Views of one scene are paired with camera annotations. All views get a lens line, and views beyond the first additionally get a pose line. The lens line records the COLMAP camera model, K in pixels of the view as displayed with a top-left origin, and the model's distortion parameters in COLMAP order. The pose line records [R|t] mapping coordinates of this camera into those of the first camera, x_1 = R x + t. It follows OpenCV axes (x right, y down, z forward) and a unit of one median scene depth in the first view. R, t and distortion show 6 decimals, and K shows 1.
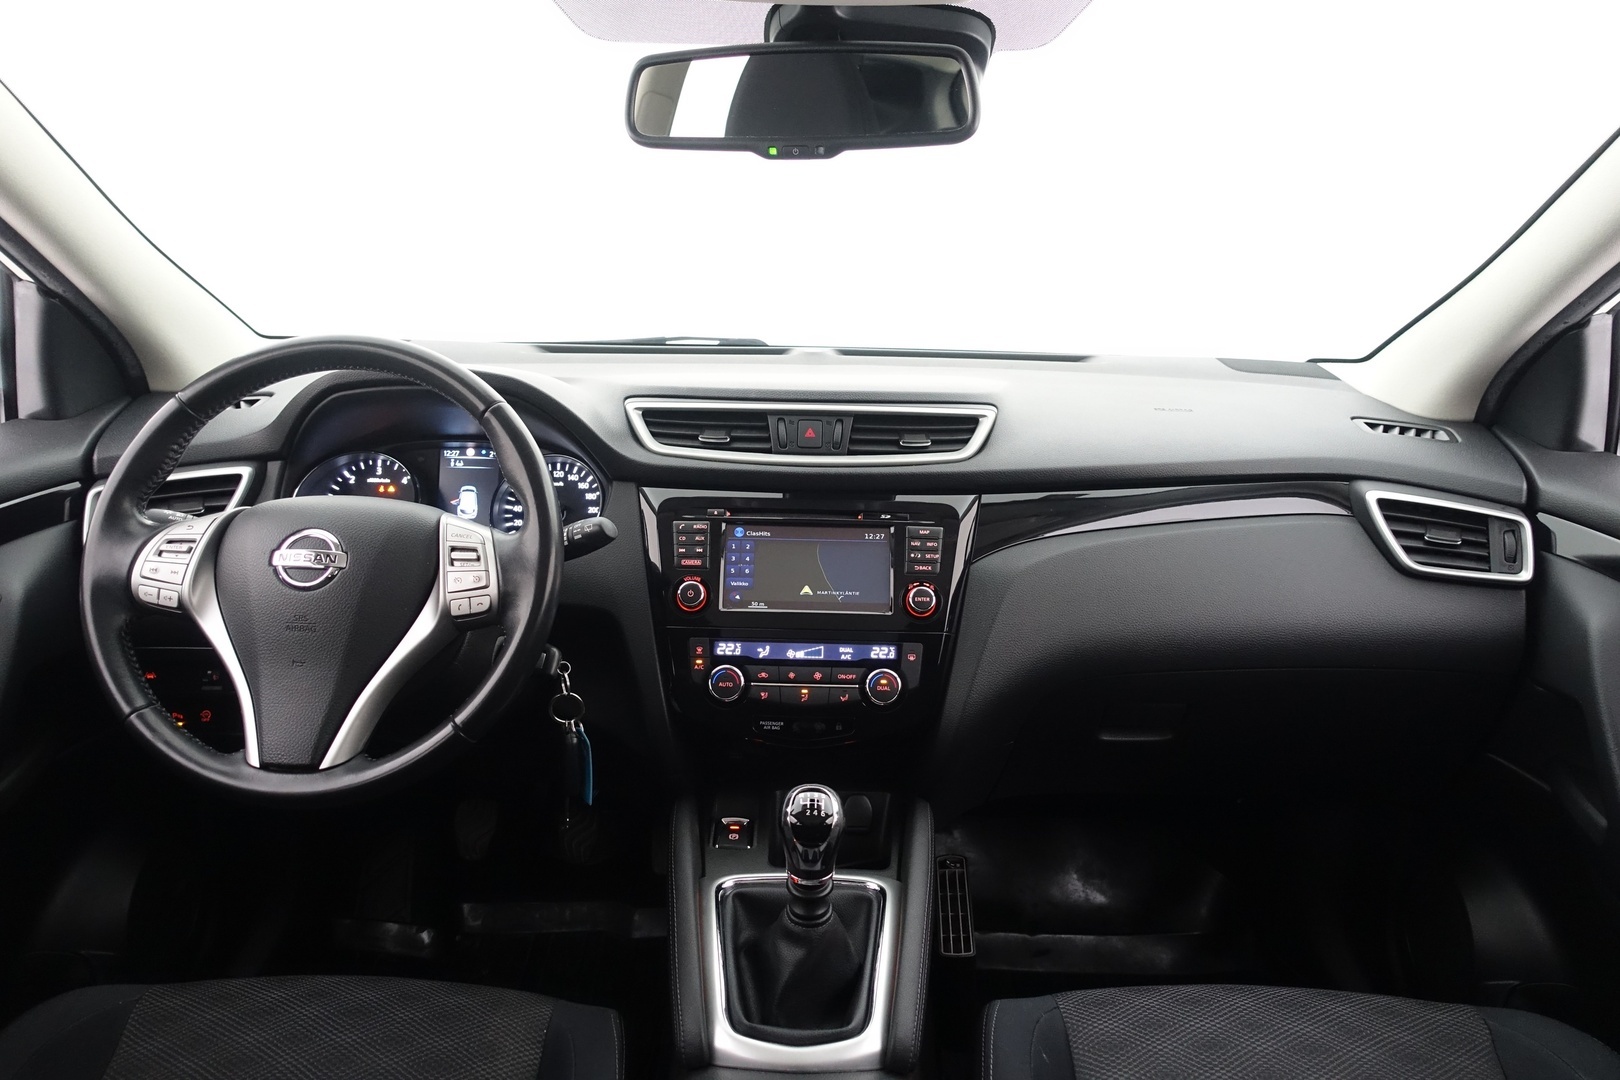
lens RADIAL K [[1082.8, 0, 815.1], [0, 1082.8, 542.0], [0, 0, 1]] dist [-0.006756, 0.005700]
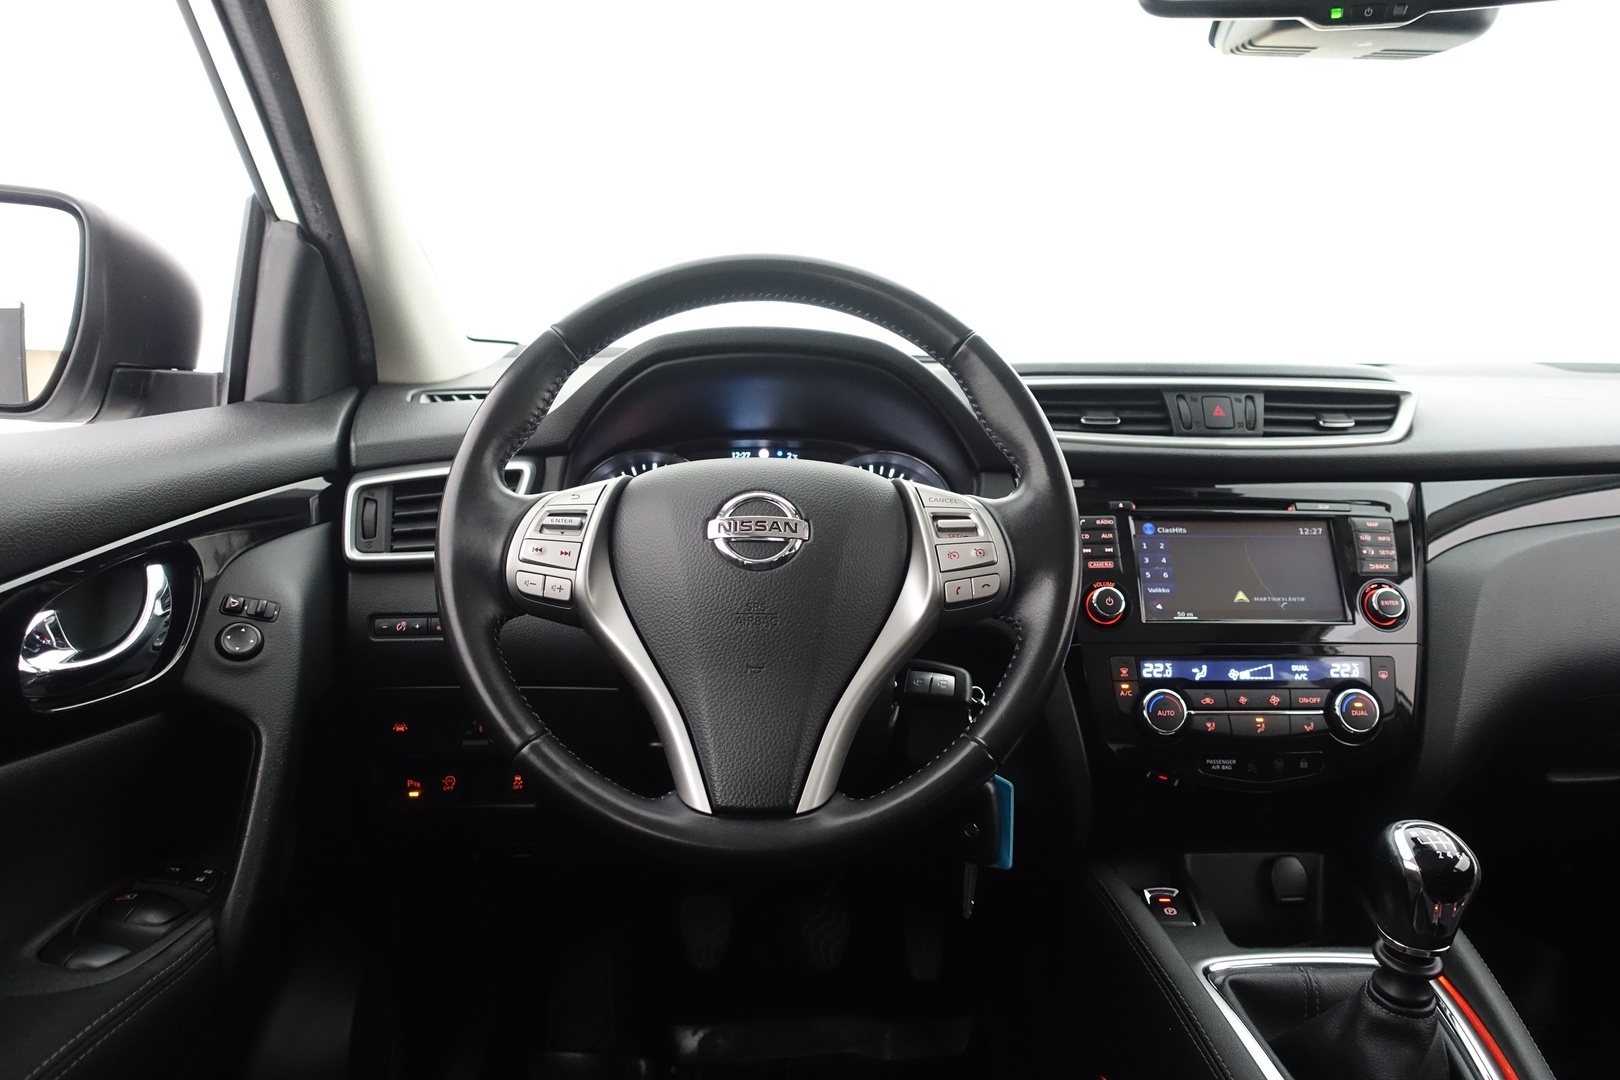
lens RADIAL K [[1082.8, 0, 805.1], [0, 1082.8, 545.5], [0, 0, 1]] dist [-0.006756, 0.005700]
pose [[0.998505, -0.016518, 0.052110, -0.380862], [0.021747, 0.994606, -0.101424, 0.082539], [-0.050154, 0.102405, 0.993478, 0.207382]]
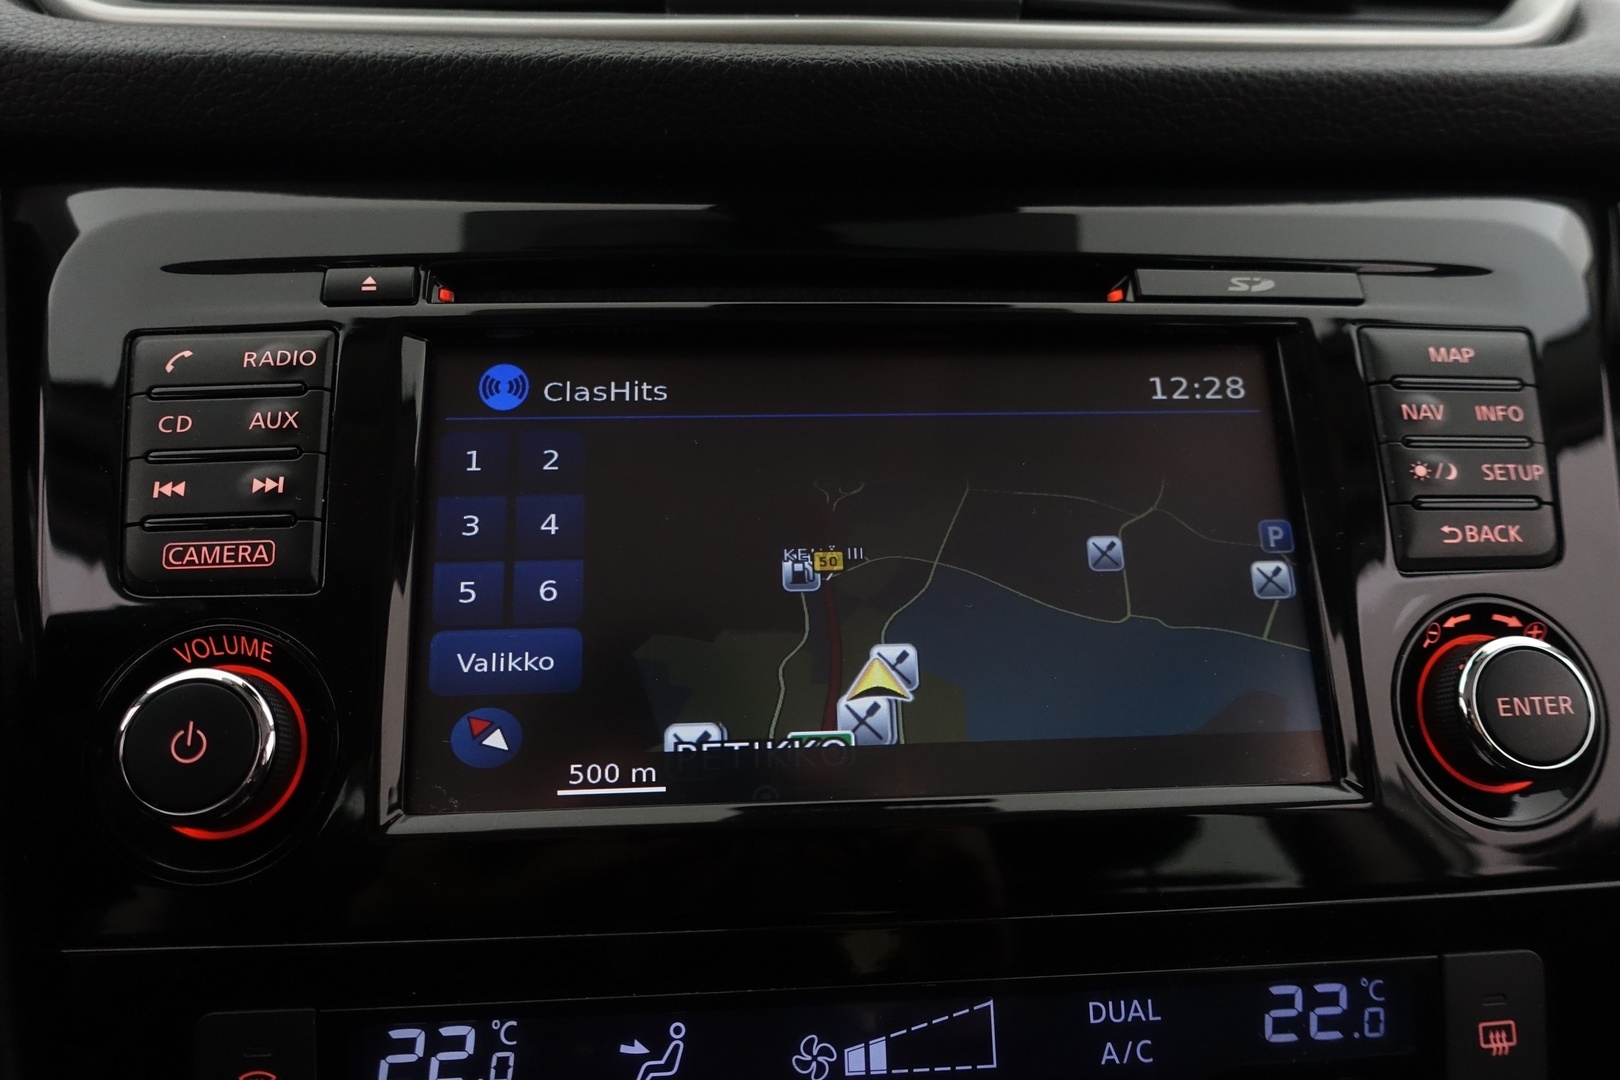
lens RADIAL K [[1082.8, 0, 803.5], [0, 1082.8, 542.0], [0, 0, 1]] dist [-0.006756, 0.005700]
pose [[0.996047, -0.040491, 0.079064, -0.034361], [0.041639, 0.999049, -0.012914, 0.023106], [-0.078466, 0.016155, 0.996786, 0.827039]]
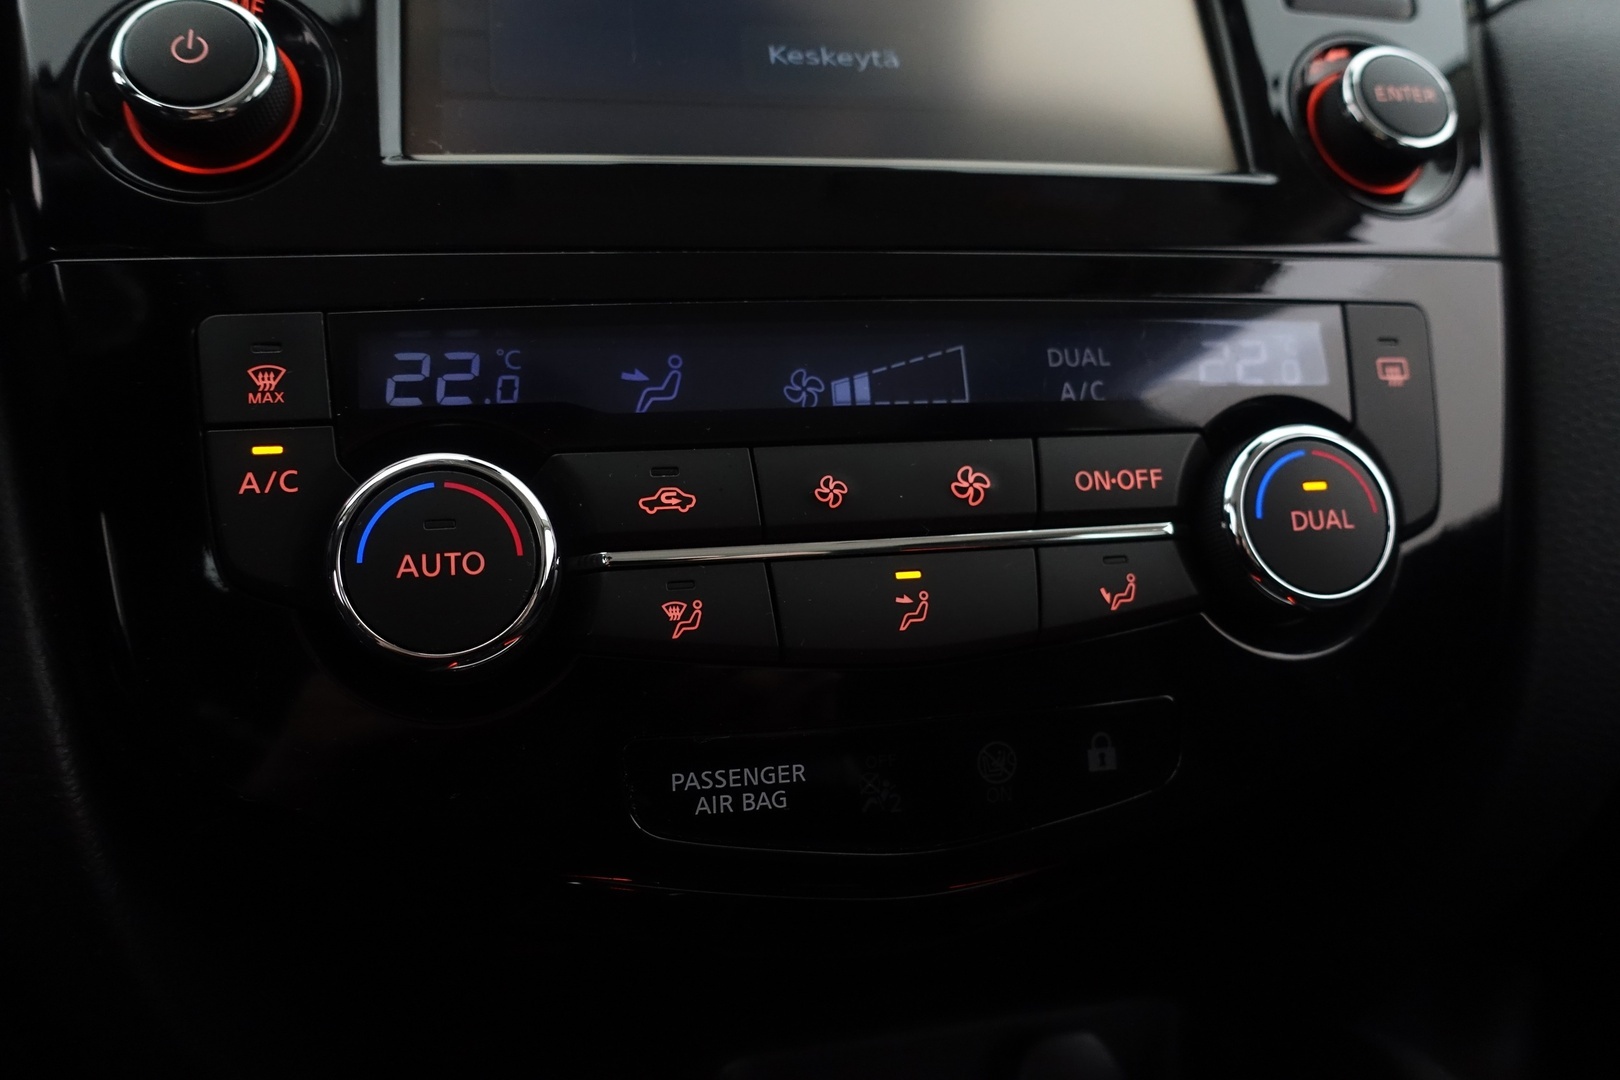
lens RADIAL K [[1082.8, 0, 811.0], [0, 1082.8, 532.7], [0, 0, 1]] dist [-0.006756, 0.005700]
pose [[0.977119, -0.070754, 0.200580, -0.060058], [0.080834, 0.995821, -0.042505, 0.135792], [-0.196735, 0.057746, 0.978755, 0.820145]]
